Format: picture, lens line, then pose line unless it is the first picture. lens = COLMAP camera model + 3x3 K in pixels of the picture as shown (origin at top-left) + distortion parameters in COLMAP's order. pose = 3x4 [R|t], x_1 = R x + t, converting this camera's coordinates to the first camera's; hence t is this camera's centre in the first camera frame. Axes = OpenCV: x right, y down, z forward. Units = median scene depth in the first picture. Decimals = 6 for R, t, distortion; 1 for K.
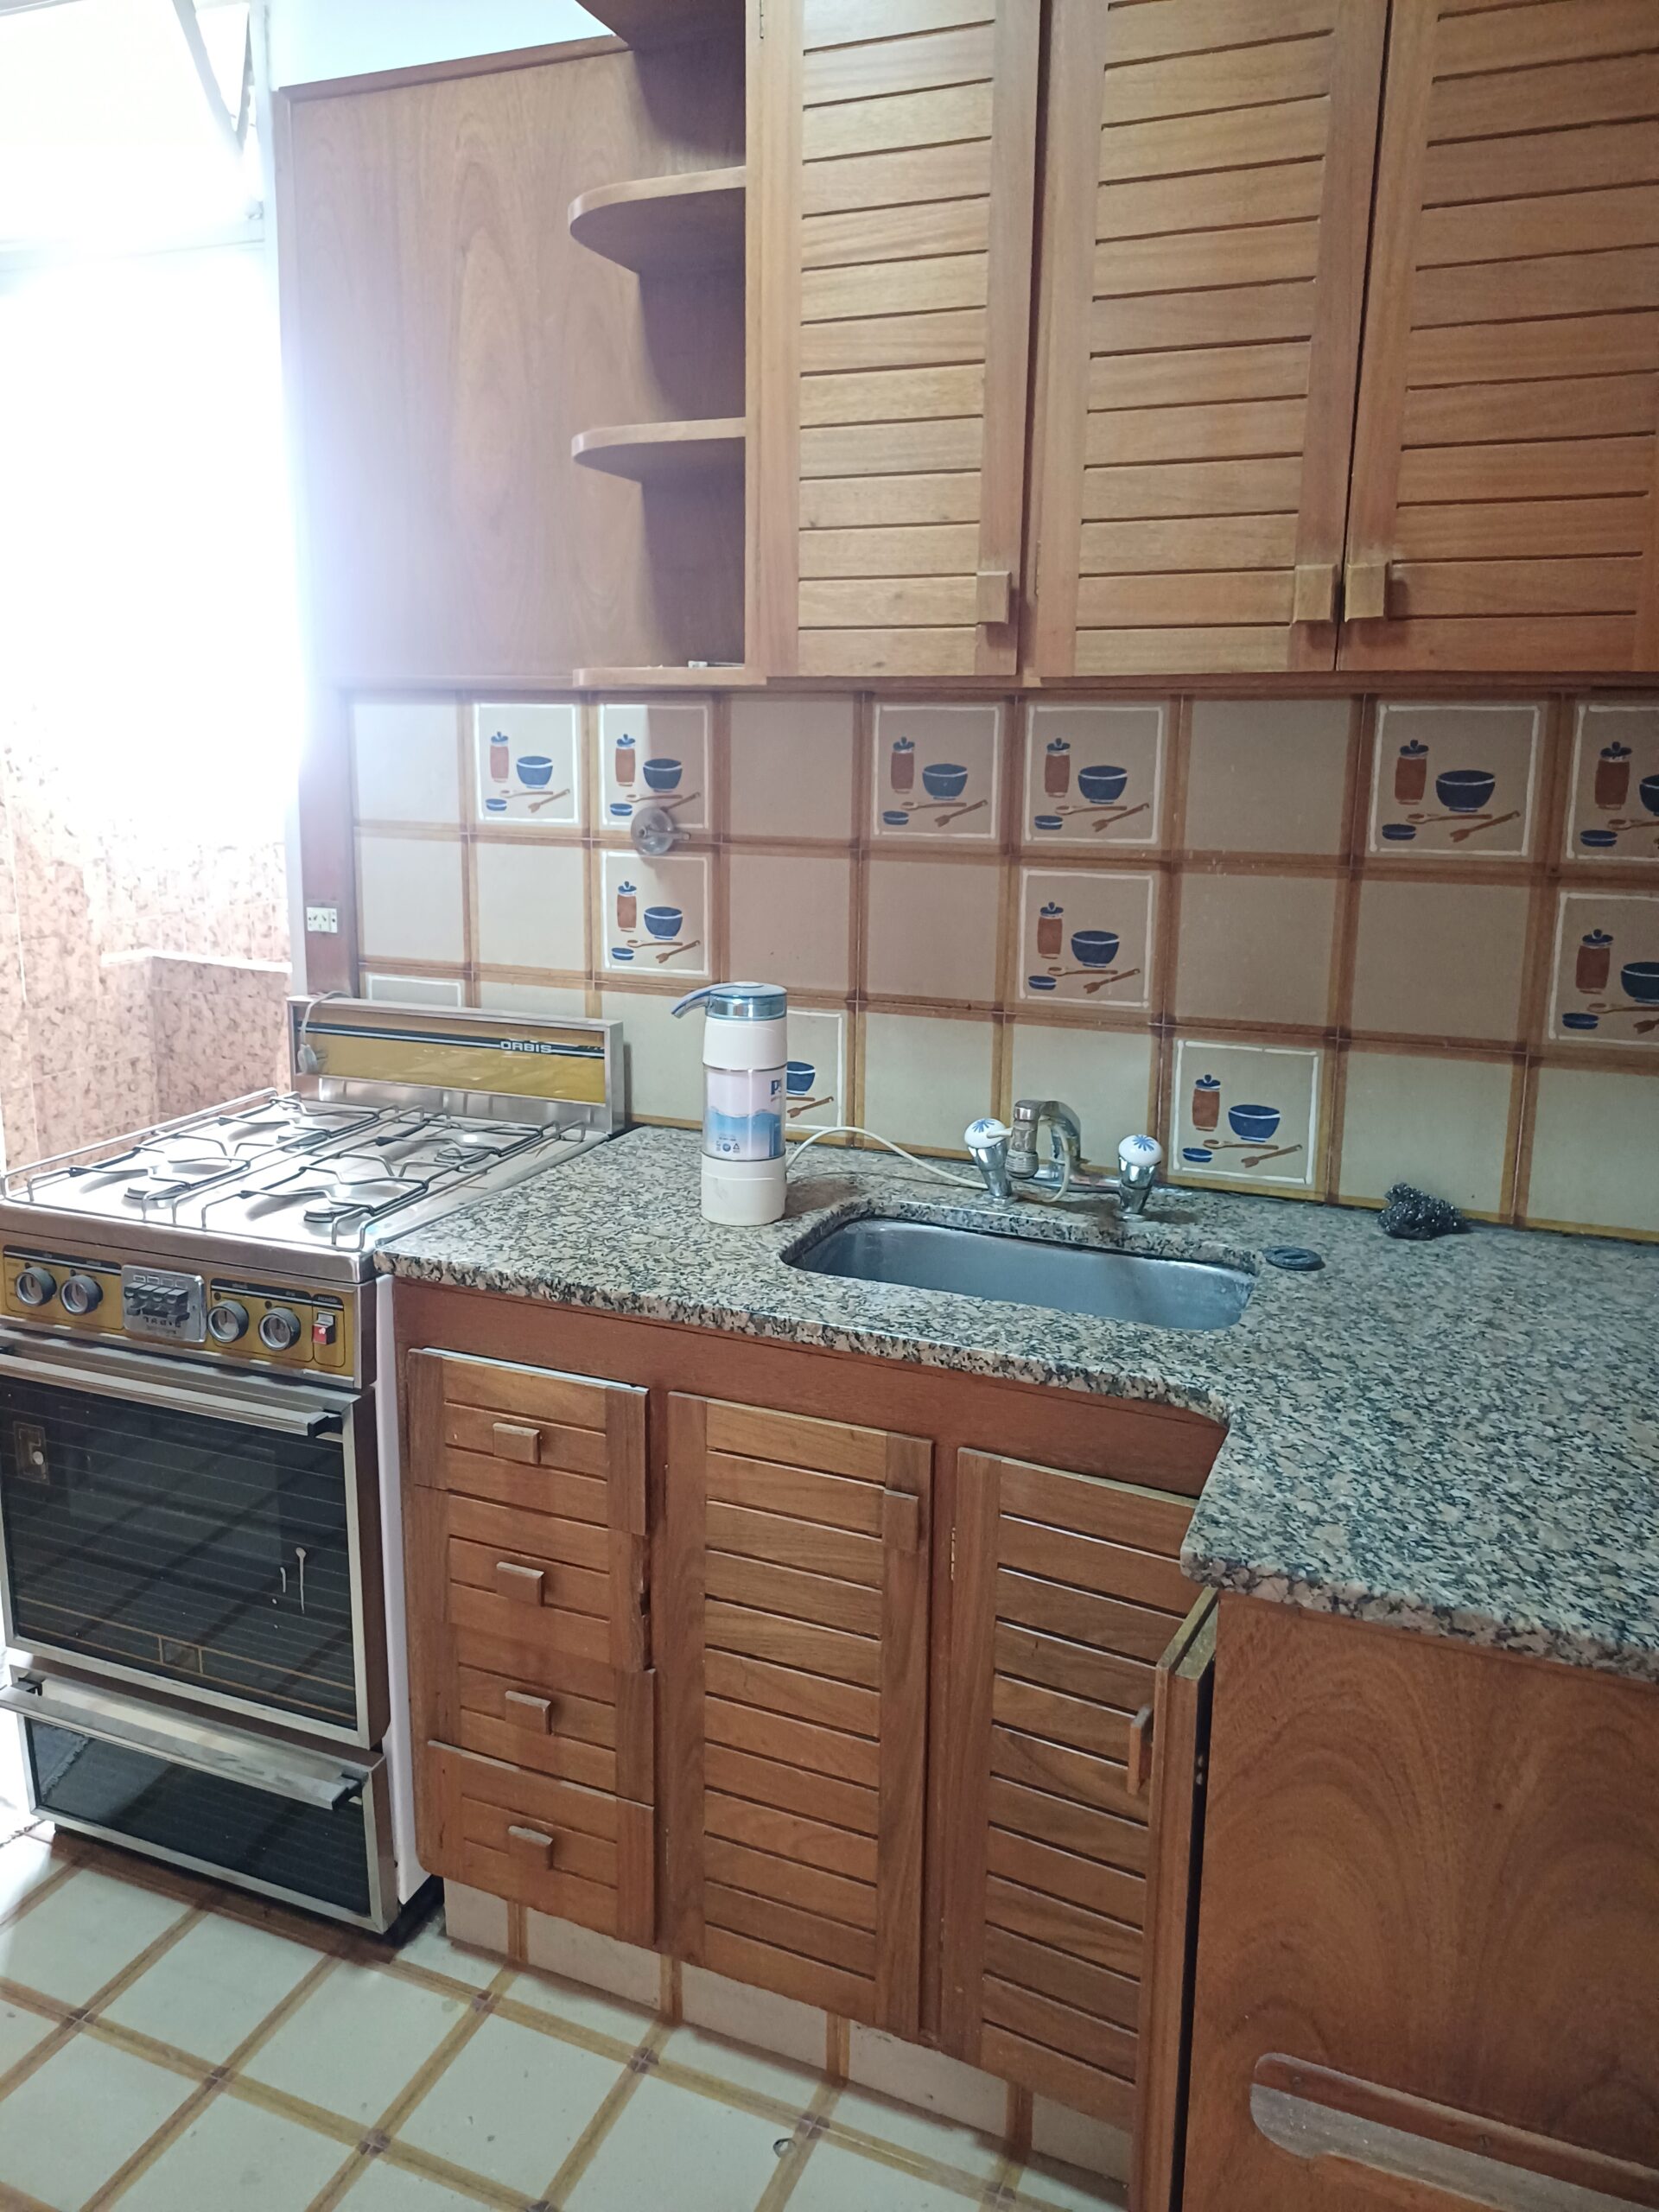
lens RADIAL K [[1610.5, 0, 830.4], [0, 1610.5, 1039.2], [0, 0, 1]] dist [0.094213, -0.094650]
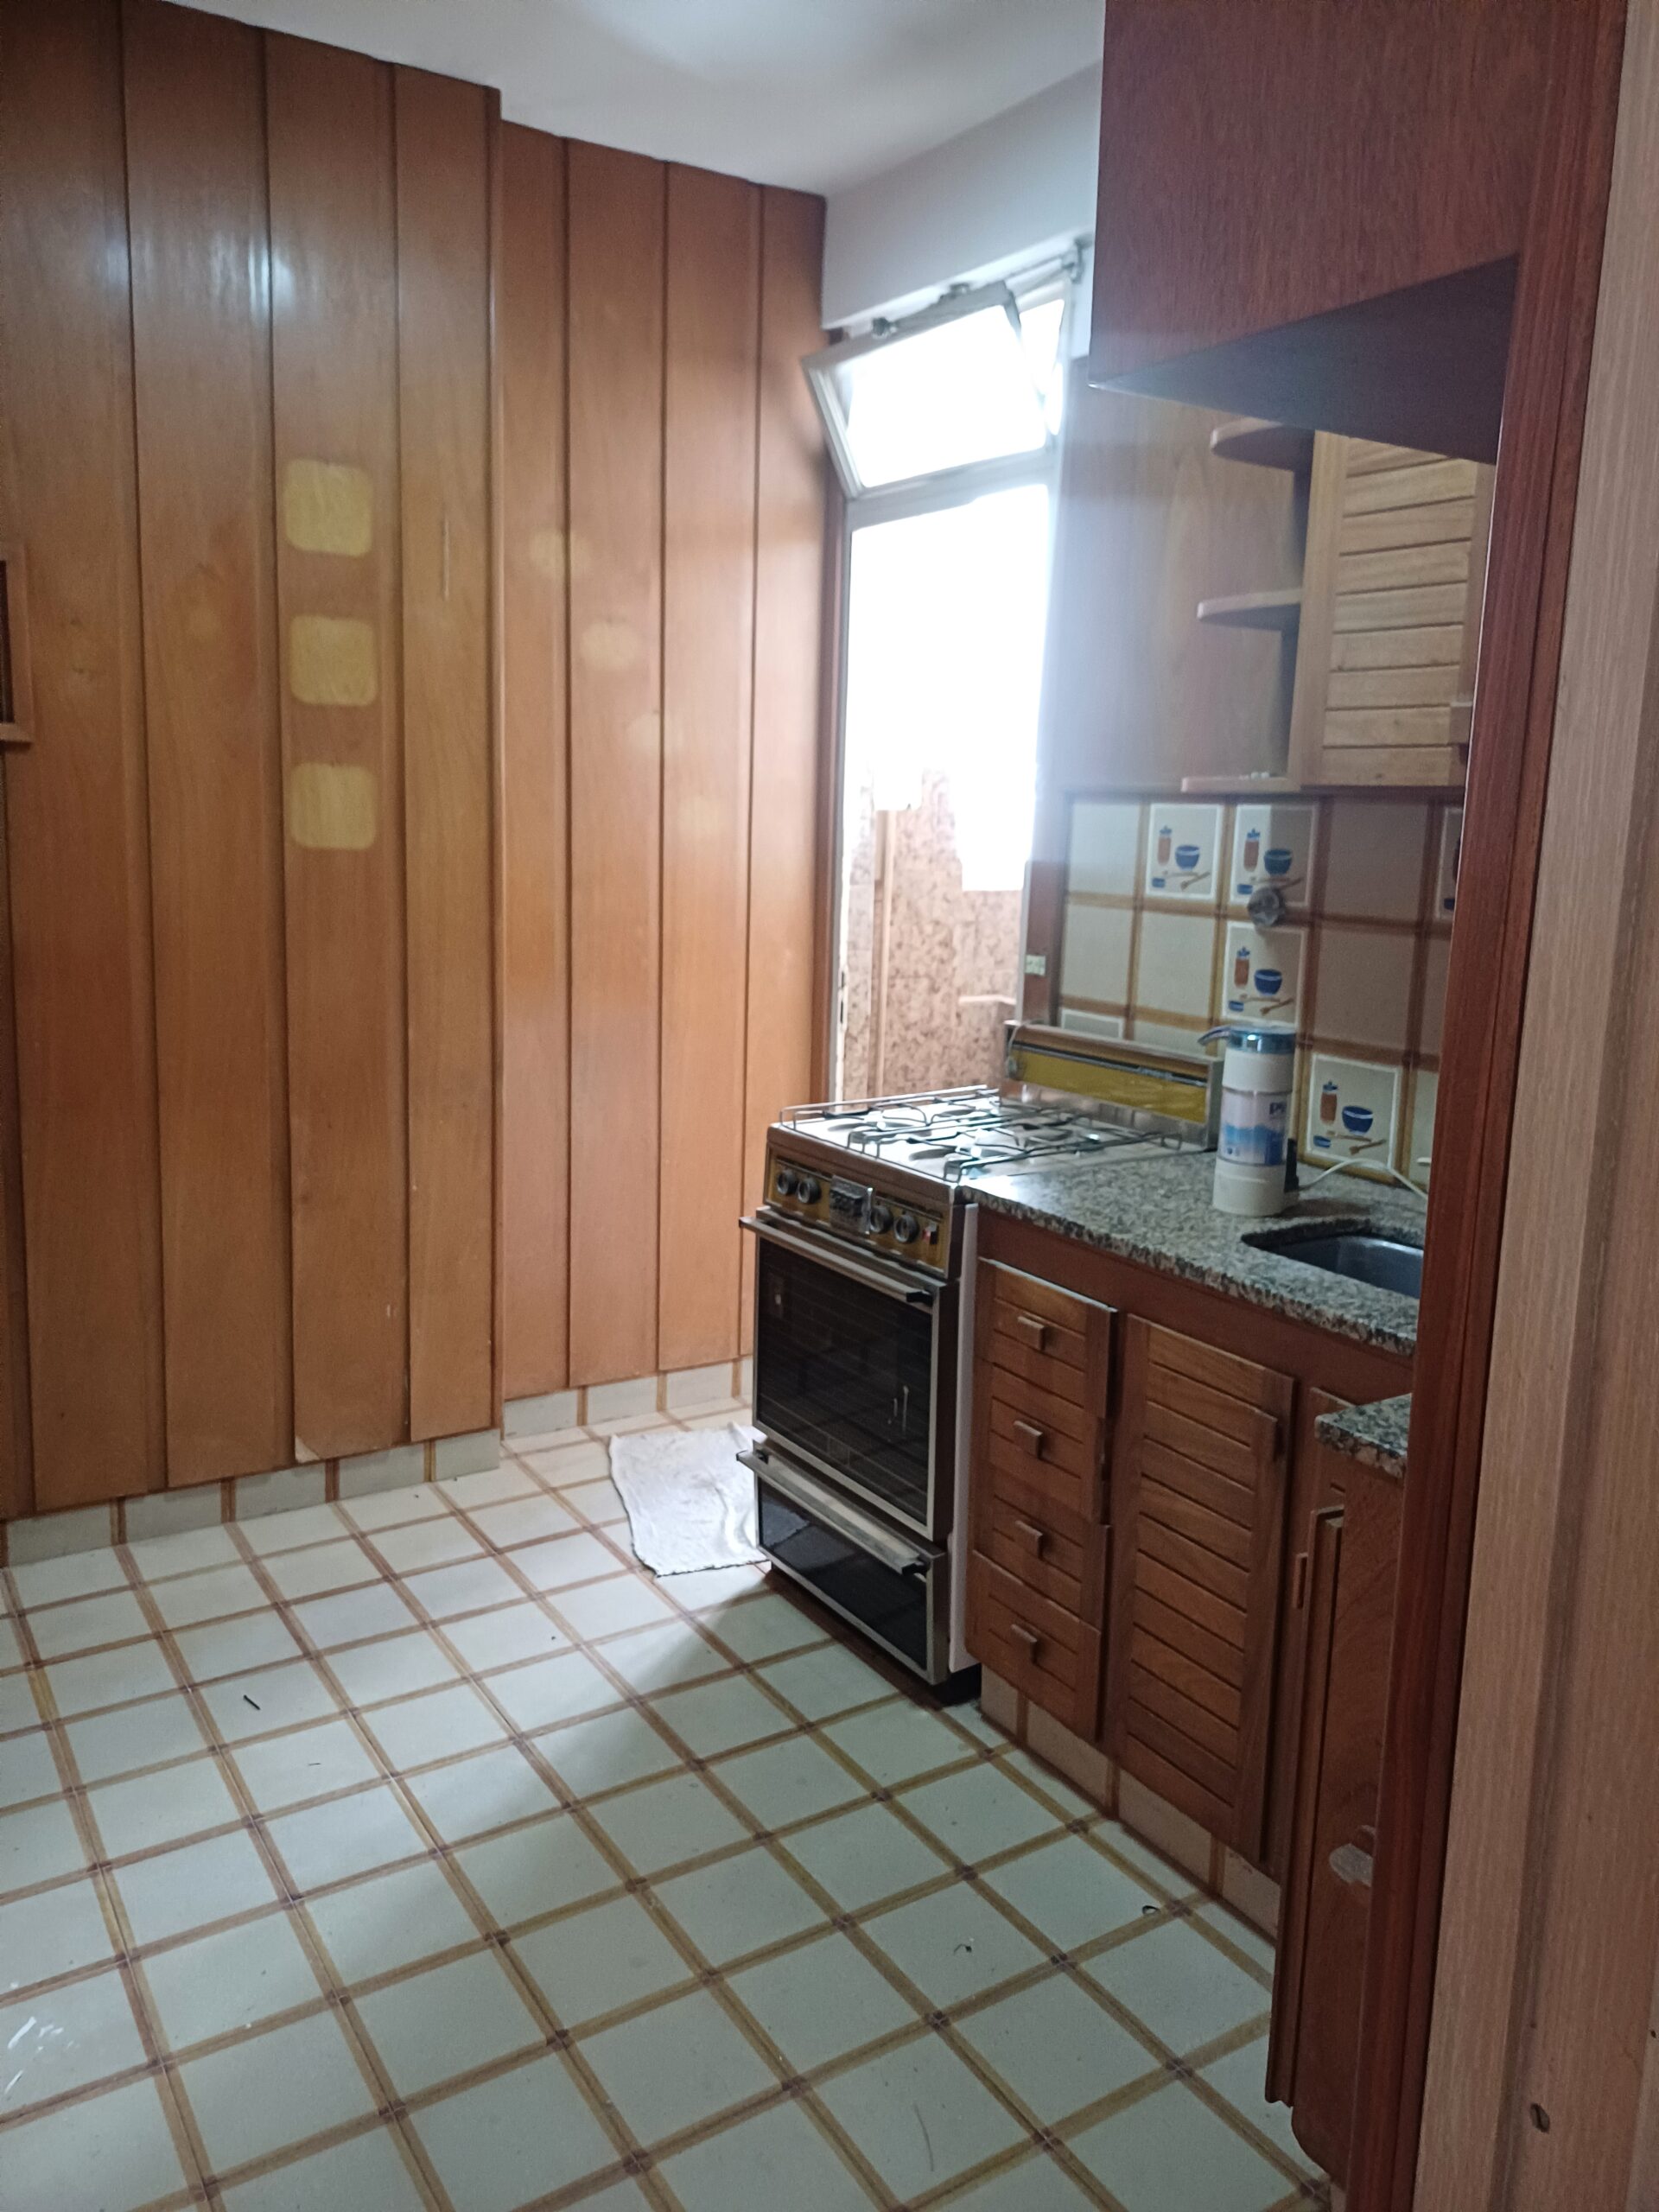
lens RADIAL K [[1610.5, 0, 830.4], [0, 1610.5, 1039.2], [0, 0, 1]] dist [0.094213, -0.094650]
pose [[0.832661, 0.094832, -0.545603, 0.350602], [-0.125650, 0.991886, -0.019357, 0.042707], [0.539340, 0.084673, 0.837820, -0.240046]]
